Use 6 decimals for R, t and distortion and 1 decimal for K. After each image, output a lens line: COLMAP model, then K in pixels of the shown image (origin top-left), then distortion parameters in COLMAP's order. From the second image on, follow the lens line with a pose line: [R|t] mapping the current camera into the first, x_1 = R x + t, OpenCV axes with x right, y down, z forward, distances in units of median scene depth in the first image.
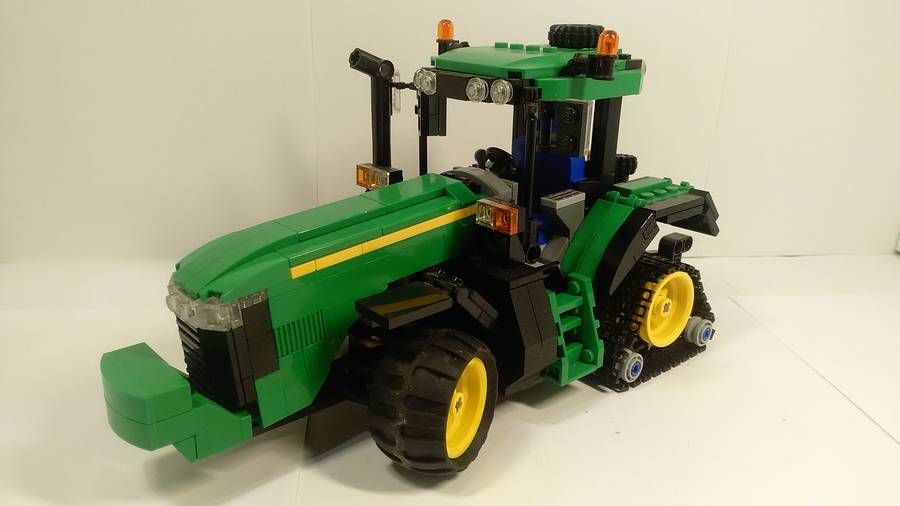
lens RADIAL K [[726.6, 0, 452.8], [0, 726.6, 250.6], [0, 0, 1]] dist [0.105626, -0.218470]
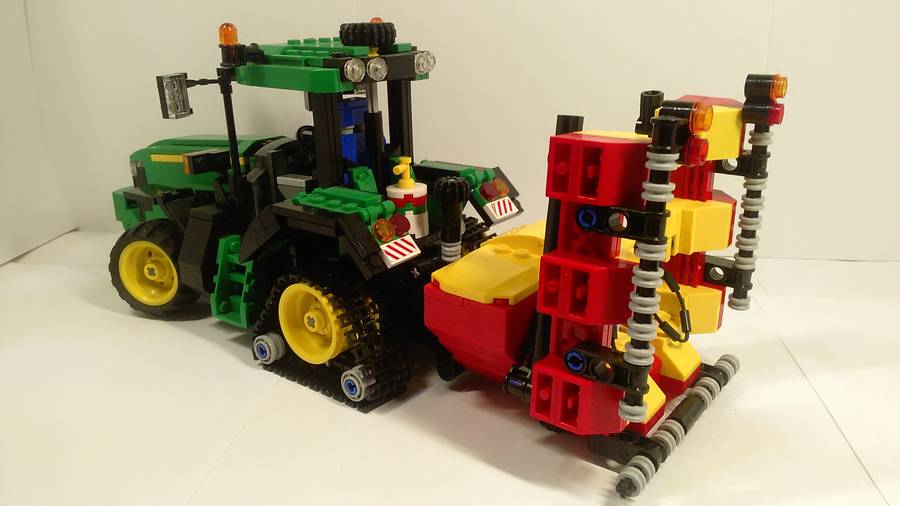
lens RADIAL K [[726.6, 0, 451.2], [0, 726.6, 242.0], [0, 0, 1]] dist [0.105626, -0.218470]
pose [[0.205142, 0.279323, -0.938028, 1.281231], [-0.312759, 0.926868, 0.207601, -0.291407], [0.927415, 0.250789, 0.277500, 0.961072]]
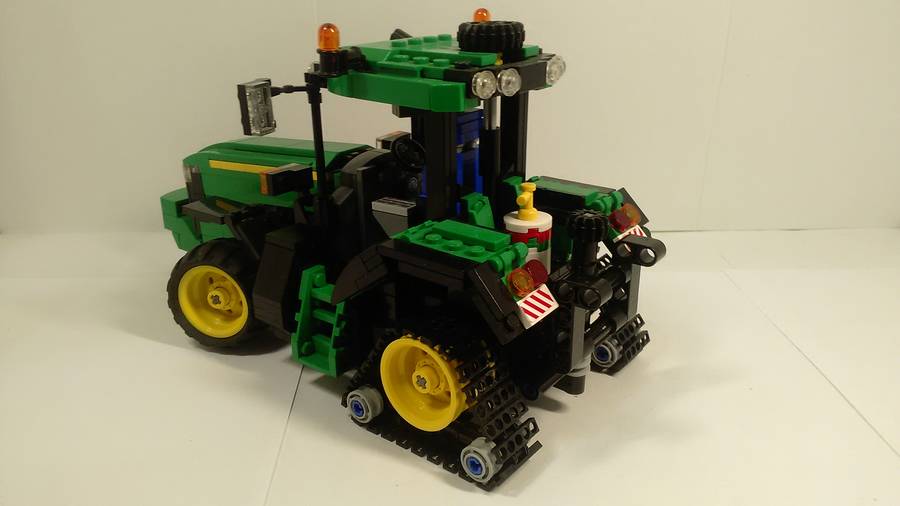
lens RADIAL K [[726.6, 0, 446.9], [0, 726.6, 241.5], [0, 0, 1]] dist [0.105626, -0.218470]
pose [[0.195684, 0.332745, -0.922490, 1.060490], [-0.325624, 0.909353, 0.258933, -0.298417], [0.925028, 0.249716, 0.286295, 0.829737]]
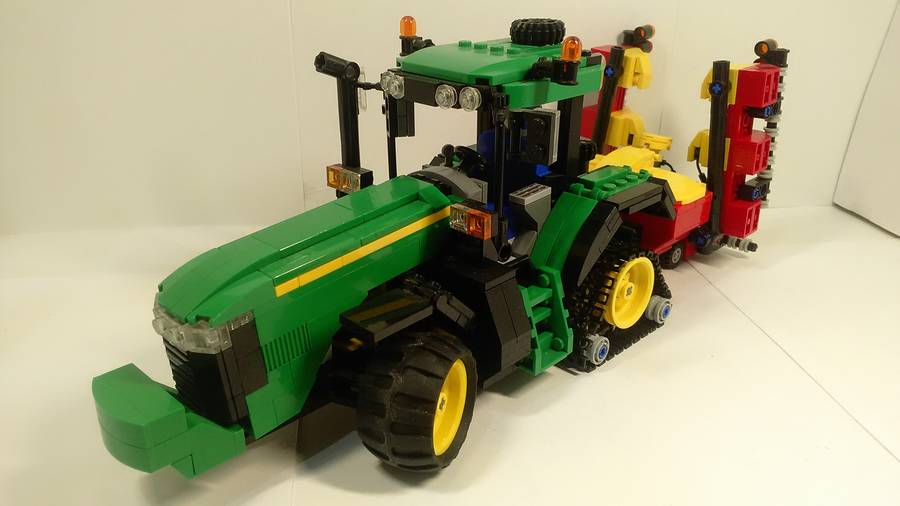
lens RADIAL K [[726.6, 0, 456.7], [0, 726.6, 250.0], [0, 0, 1]] dist [0.105626, -0.218470]
pose [[0.996747, -0.042480, 0.068485, -0.028043], [0.037571, 0.996737, 0.071436, -0.071723], [-0.071296, -0.068630, 0.995091, -0.028624]]
